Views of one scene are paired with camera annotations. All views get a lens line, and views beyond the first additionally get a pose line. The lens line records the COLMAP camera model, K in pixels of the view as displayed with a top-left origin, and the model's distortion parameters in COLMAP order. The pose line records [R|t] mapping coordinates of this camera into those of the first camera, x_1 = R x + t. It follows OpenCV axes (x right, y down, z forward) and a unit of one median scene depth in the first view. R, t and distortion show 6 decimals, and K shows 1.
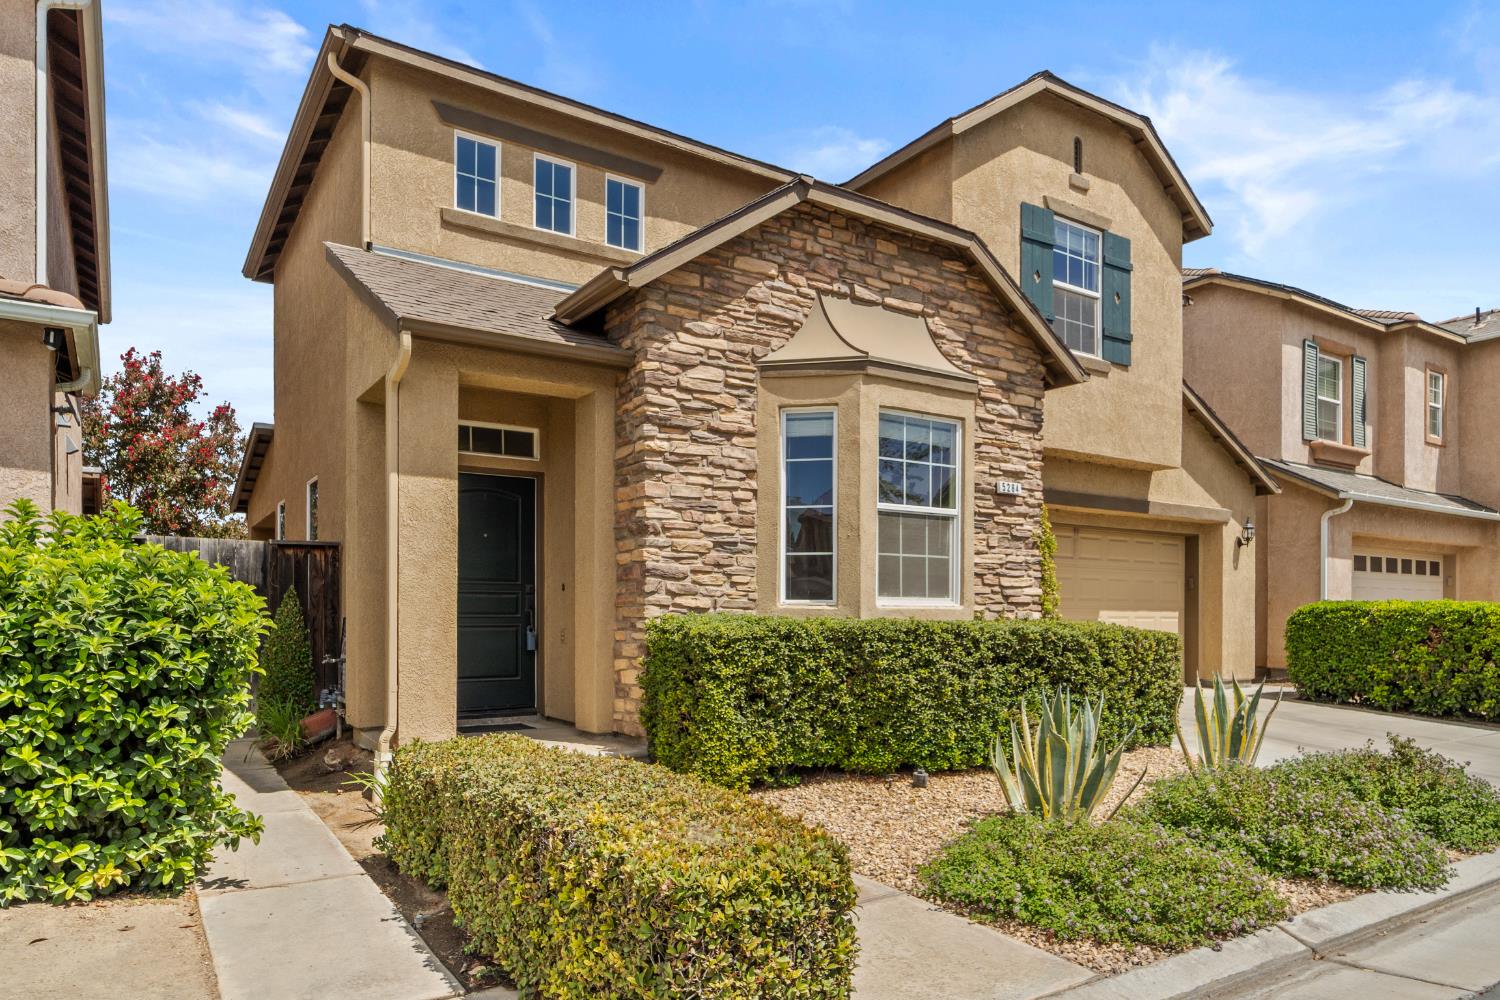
lens RADIAL K [[952.8, 0, 744.2], [0, 952.8, 621.1], [0, 0, 1]] dist [-0.001371, 0.001451]
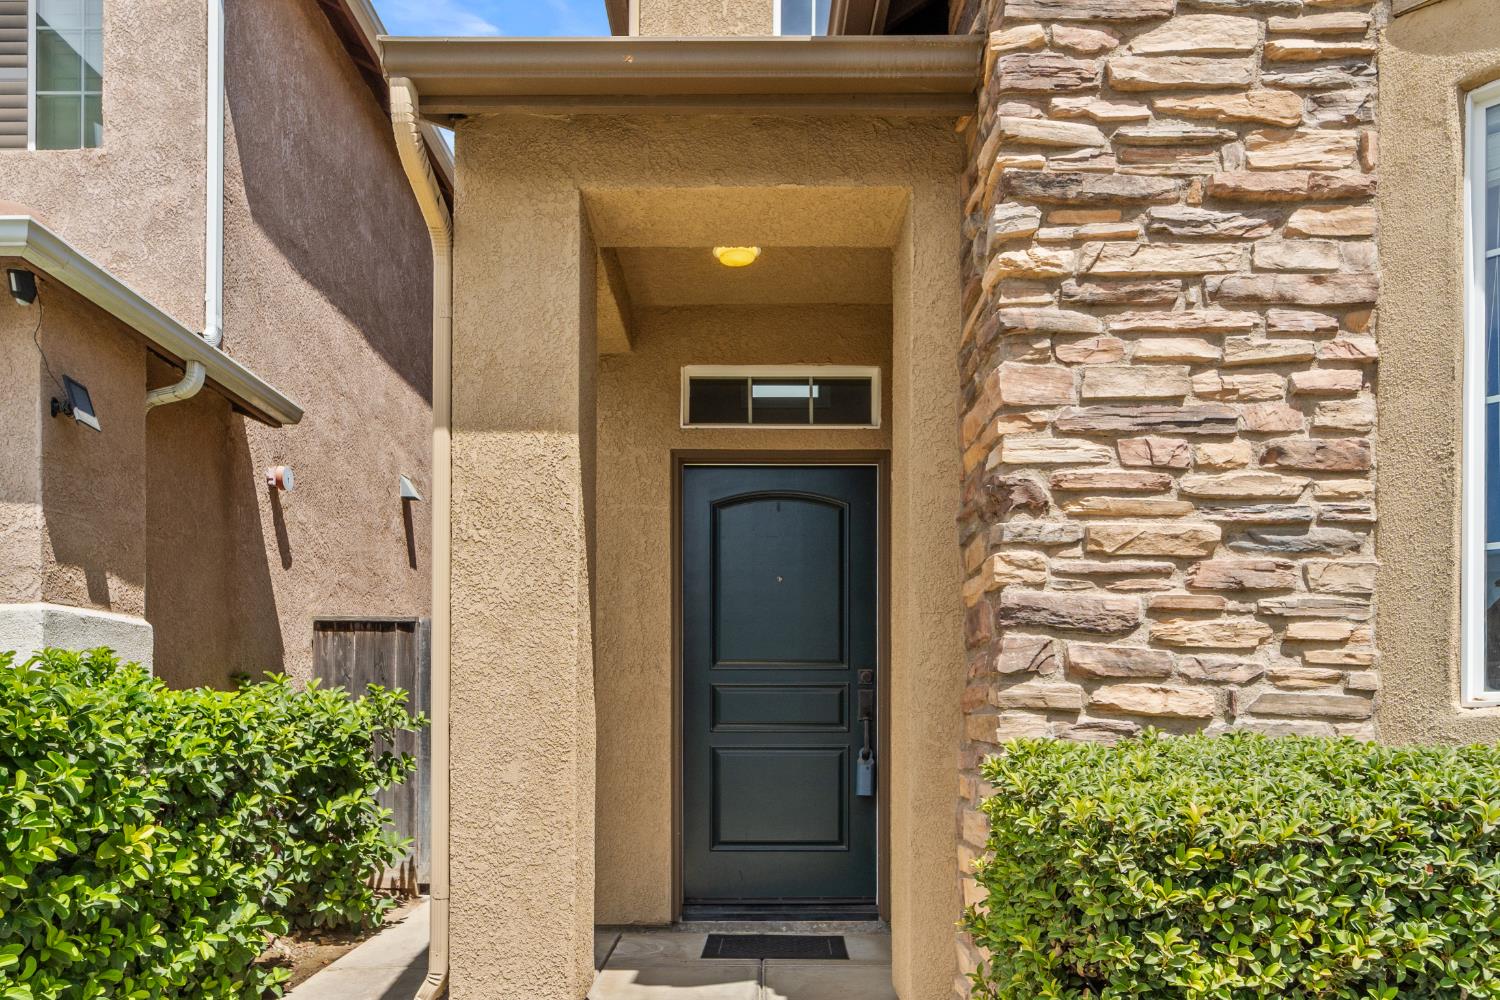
lens RADIAL K [[967.4, 0, 749.8], [0, 967.4, 713.7], [0, 0, 1]] dist [-0.001699, 0.000899]
pose [[0.833647, -0.000508, -0.552298, 0.017464], [-0.003329, 0.999977, -0.005944, -0.012199], [0.552288, 0.006794, 0.833626, 0.612033]]
